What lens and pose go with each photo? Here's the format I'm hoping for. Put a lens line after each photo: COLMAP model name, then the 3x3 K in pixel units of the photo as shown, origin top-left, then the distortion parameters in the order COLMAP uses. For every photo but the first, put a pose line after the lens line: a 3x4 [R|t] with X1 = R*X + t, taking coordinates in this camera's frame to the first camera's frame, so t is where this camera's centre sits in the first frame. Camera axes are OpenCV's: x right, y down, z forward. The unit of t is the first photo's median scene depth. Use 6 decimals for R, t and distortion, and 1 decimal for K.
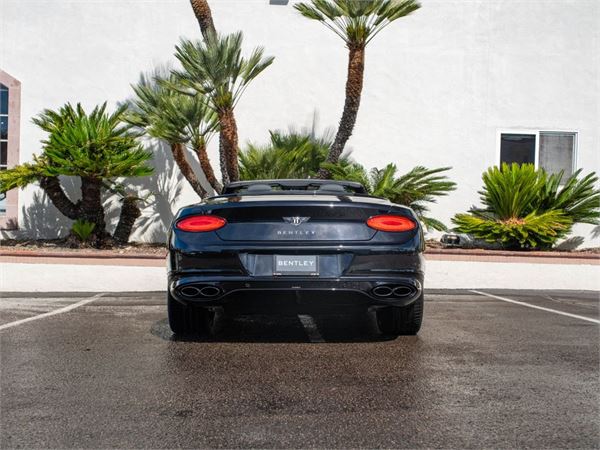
lens RADIAL K [[746.6, 0, 295.9], [0, 746.6, 227.2], [0, 0, 1]] dist [0.023035, 0.000000]
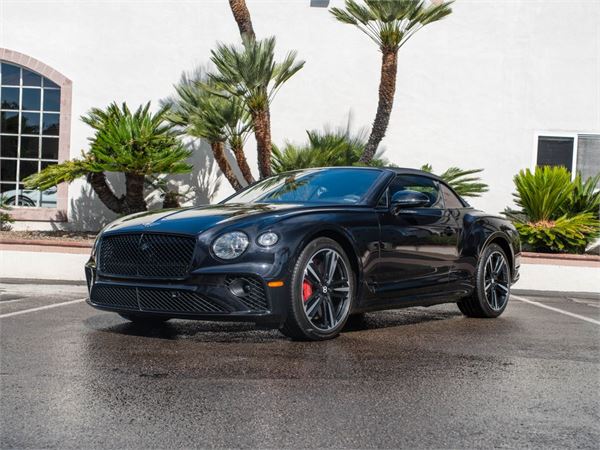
lens RADIAL K [[764.2, 0, 301.5], [0, 764.2, 229.6], [0, 0, 1]] dist [0.034667, 0.000000]
pose [[0.997070, 0.021799, -0.073326, 0.041463], [-0.021300, 0.999744, 0.007574, -0.000841], [0.073472, -0.005990, 0.997279, -0.056156]]
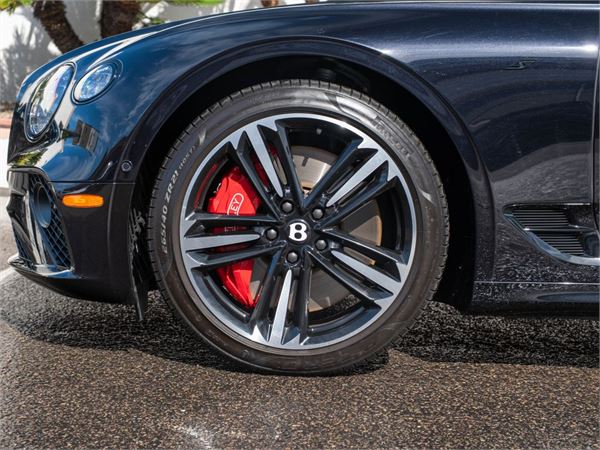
lens RADIAL K [[764.2, 0, 302.5], [0, 764.2, 219.8], [0, 0, 1]] dist [0.034667, 0.000000]
pose [[0.996070, 0.044612, 0.076518, -0.158168], [-0.054693, 0.989312, 0.135170, 0.019510], [-0.069670, -0.138824, 0.987863, 0.318073]]
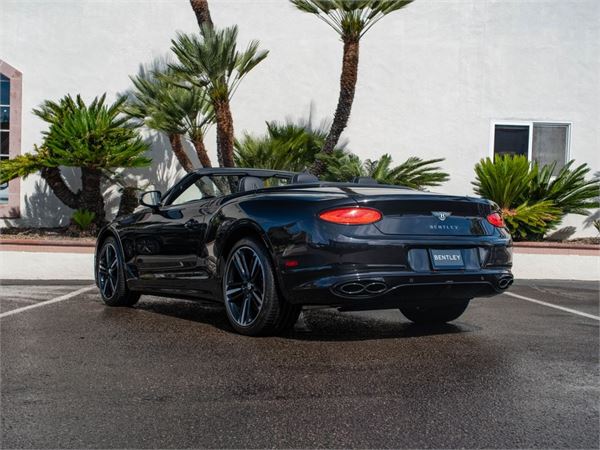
lens RADIAL K [[746.6, 0, 293.6], [0, 746.6, 231.0], [0, 0, 1]] dist [0.023035, 0.000000]
pose [[0.999958, 0.003023, -0.008613, 0.012153], [-0.002815, 0.999708, 0.023986, -0.005614], [0.008683, -0.023960, 0.999675, -0.021068]]
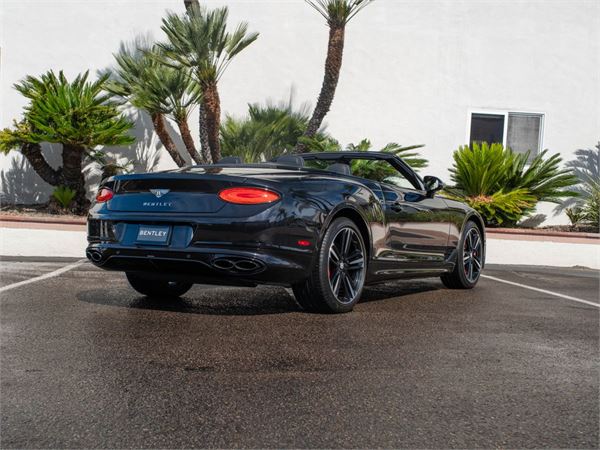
lens RADIAL K [[746.6, 0, 289.7], [0, 746.6, 226.8], [0, 0, 1]] dist [0.023035, 0.000000]
pose [[0.998809, 0.023844, 0.042561, -0.020007], [-0.025566, 0.998857, 0.040385, -0.003878], [-0.041550, -0.041425, 0.998277, -0.032357]]
